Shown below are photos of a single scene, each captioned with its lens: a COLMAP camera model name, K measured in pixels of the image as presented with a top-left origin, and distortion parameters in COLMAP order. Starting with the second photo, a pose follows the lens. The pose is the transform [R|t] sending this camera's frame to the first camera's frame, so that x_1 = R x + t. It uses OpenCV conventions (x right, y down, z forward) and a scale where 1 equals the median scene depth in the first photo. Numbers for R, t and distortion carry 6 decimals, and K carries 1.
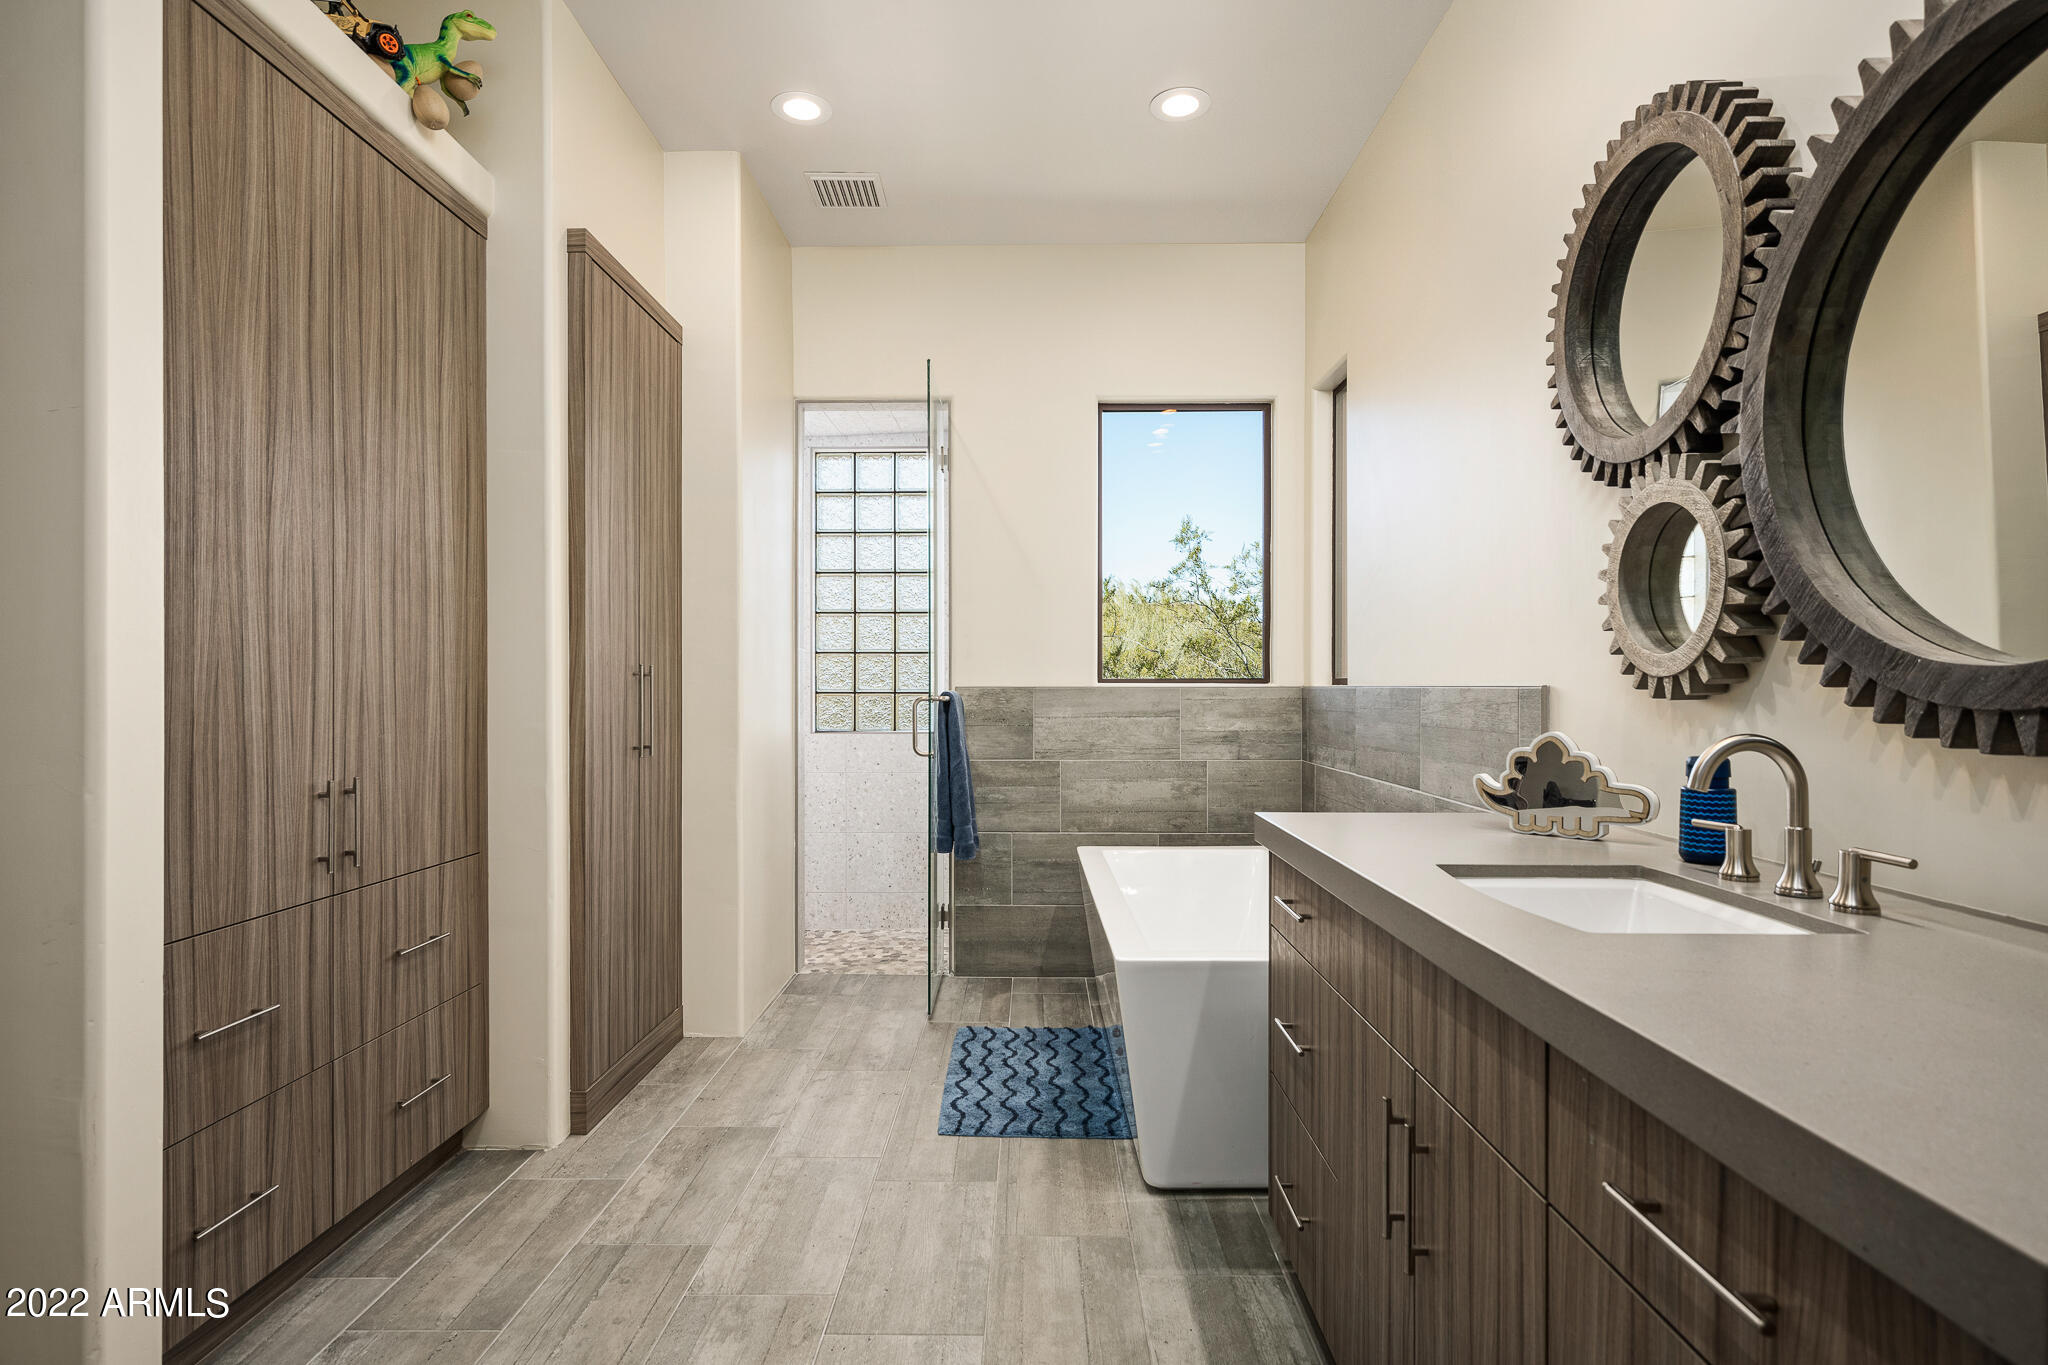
lens RADIAL K [[1085.6, 0, 1026.4], [0, 1085.6, 693.0], [0, 0, 1]] dist [-0.001202, -0.000070]
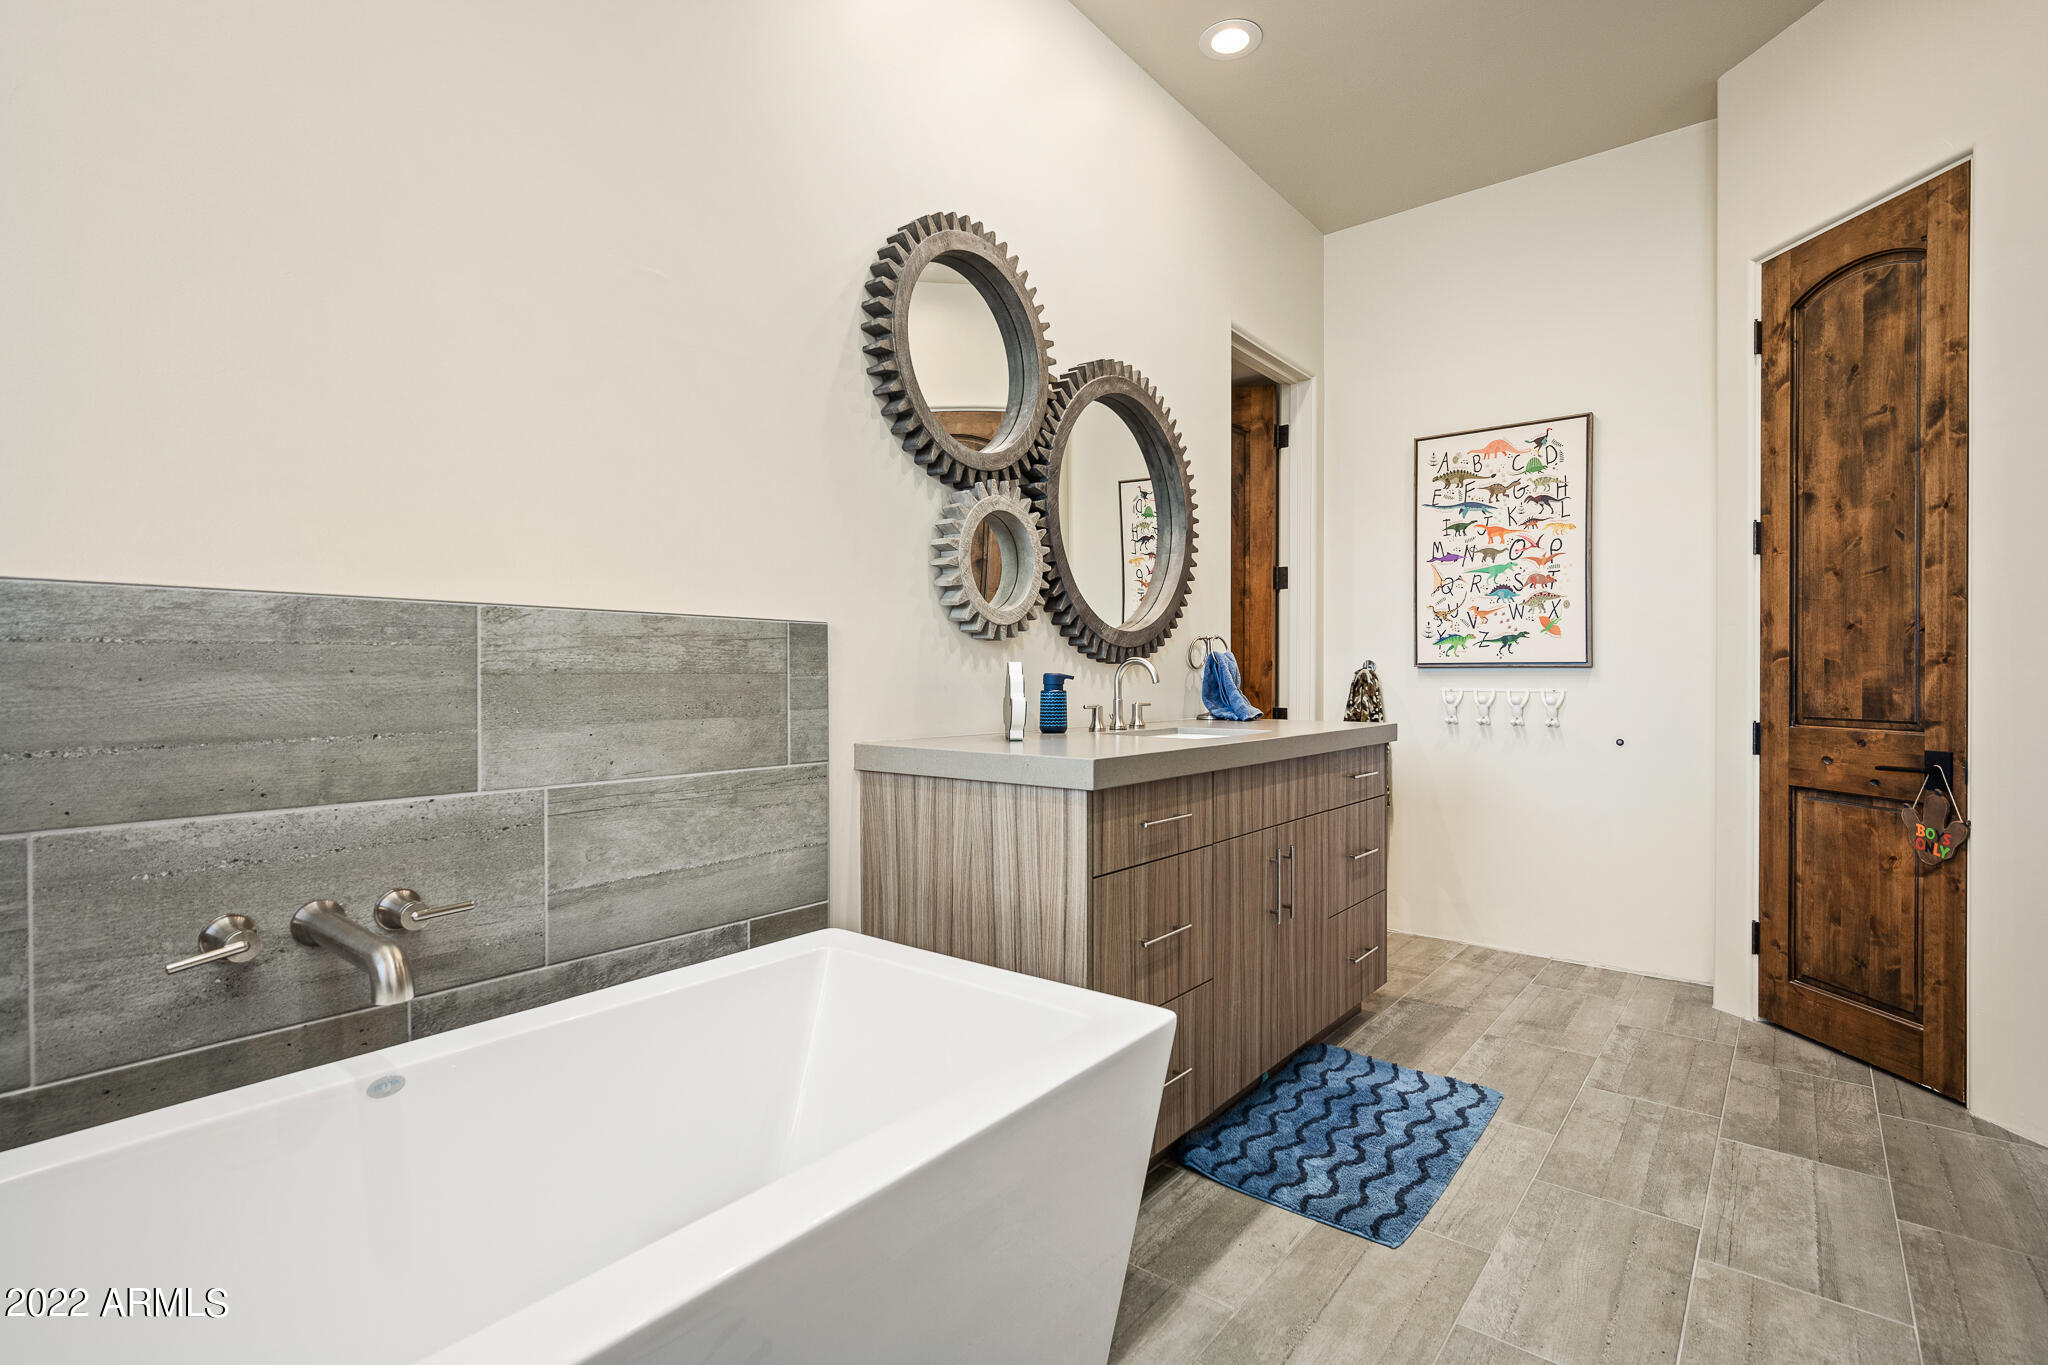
lens RADIAL K [[963.7, 0, 1041.0], [0, 963.7, 673.6], [0, 0, 1]] dist [-0.001527, -0.000140]
pose [[-0.783856, 0.004977, 0.620923, -0.298606], [0.006196, 0.999981, -0.000193, 0.054235], [-0.620912, 0.003695, -0.783872, 2.040911]]
